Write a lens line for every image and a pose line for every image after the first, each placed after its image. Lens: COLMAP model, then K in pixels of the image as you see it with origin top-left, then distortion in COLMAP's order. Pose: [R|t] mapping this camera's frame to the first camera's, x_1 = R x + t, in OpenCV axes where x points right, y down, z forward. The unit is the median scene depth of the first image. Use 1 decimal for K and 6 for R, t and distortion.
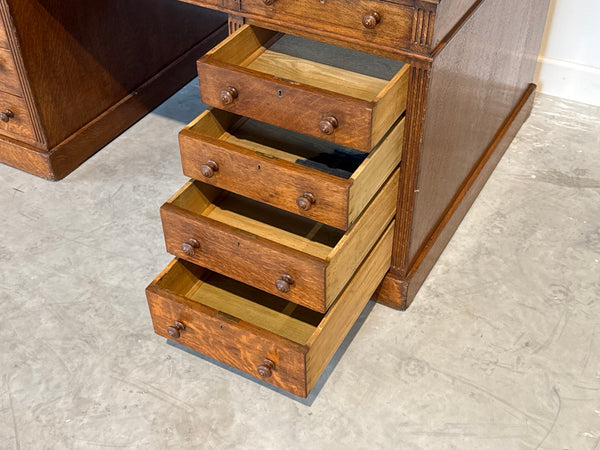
lens RADIAL K [[775.6, 0, 300.0], [0, 775.6, 225.0], [0, 0, 1]] dist [0.217387, -0.518978]
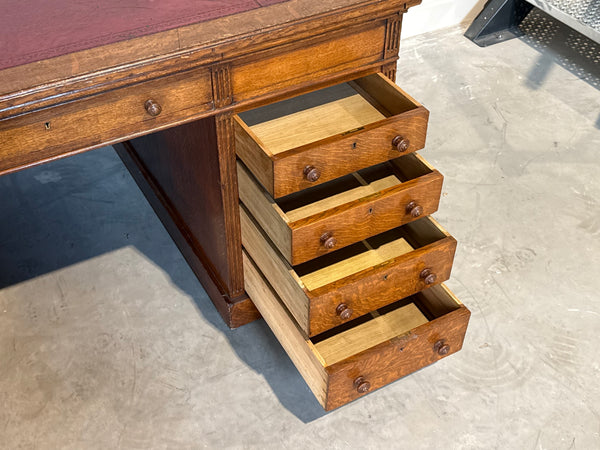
lens RADIAL K [[744.6, 0, 300.0], [0, 744.6, 225.0], [0, 0, 1]] dist [0.202092, -0.469970]
pose [[0.557890, -0.545531, 0.625423, -0.513299], [0.534980, 0.812524, 0.231518, -0.255343], [-0.634472, 0.205427, 0.745148, 0.192774]]
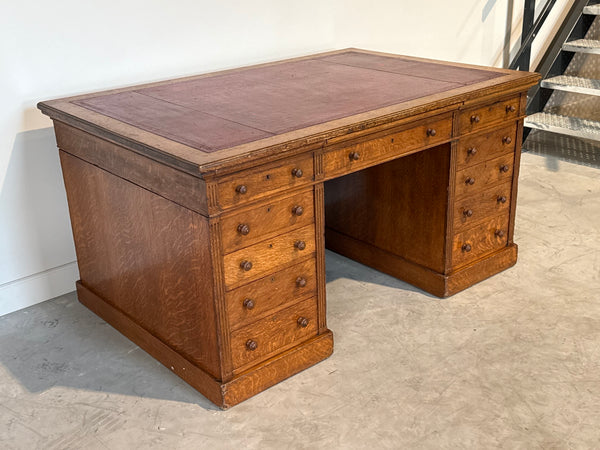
lens RADIAL K [[775.6, 0, 300.0], [0, 775.6, 225.0], [0, 0, 1]] dist [0.217387, -0.518978]
pose [[0.345945, -0.352593, 0.869482, -1.658870], [0.621609, 0.780275, 0.069095, -0.414293], [-0.702798, 0.516575, 0.489107, 0.421168]]
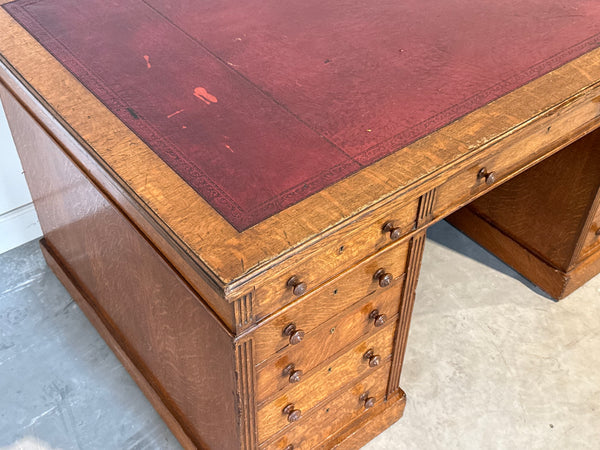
lens RADIAL K [[744.6, 0, 300.0], [0, 744.6, 225.0], [0, 0, 1]] dist [0.202092, -0.469970]
pose [[0.413053, -0.611986, 0.674433, -0.876143], [0.569482, 0.751479, 0.333121, -0.656117], [-0.710688, 0.246481, 0.658916, 0.564650]]
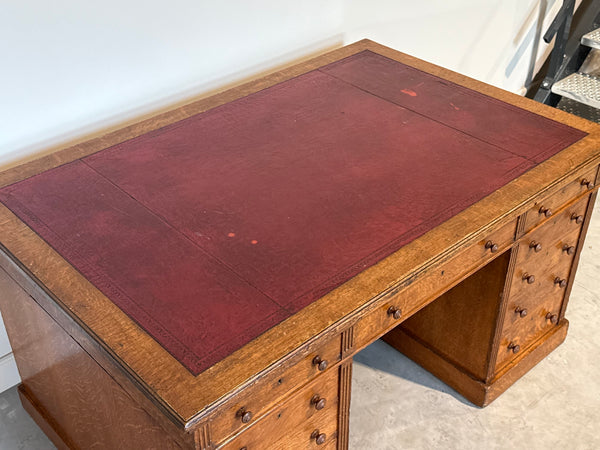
lens RADIAL K [[775.6, 0, 300.0], [0, 775.6, 225.0], [0, 0, 1]] dist [0.217387, -0.518978]
pose [[0.311197, -0.536981, 0.784097, -1.127613], [0.605855, 0.747763, 0.271643, -0.797194], [-0.732186, 0.390514, 0.558034, 0.451986]]
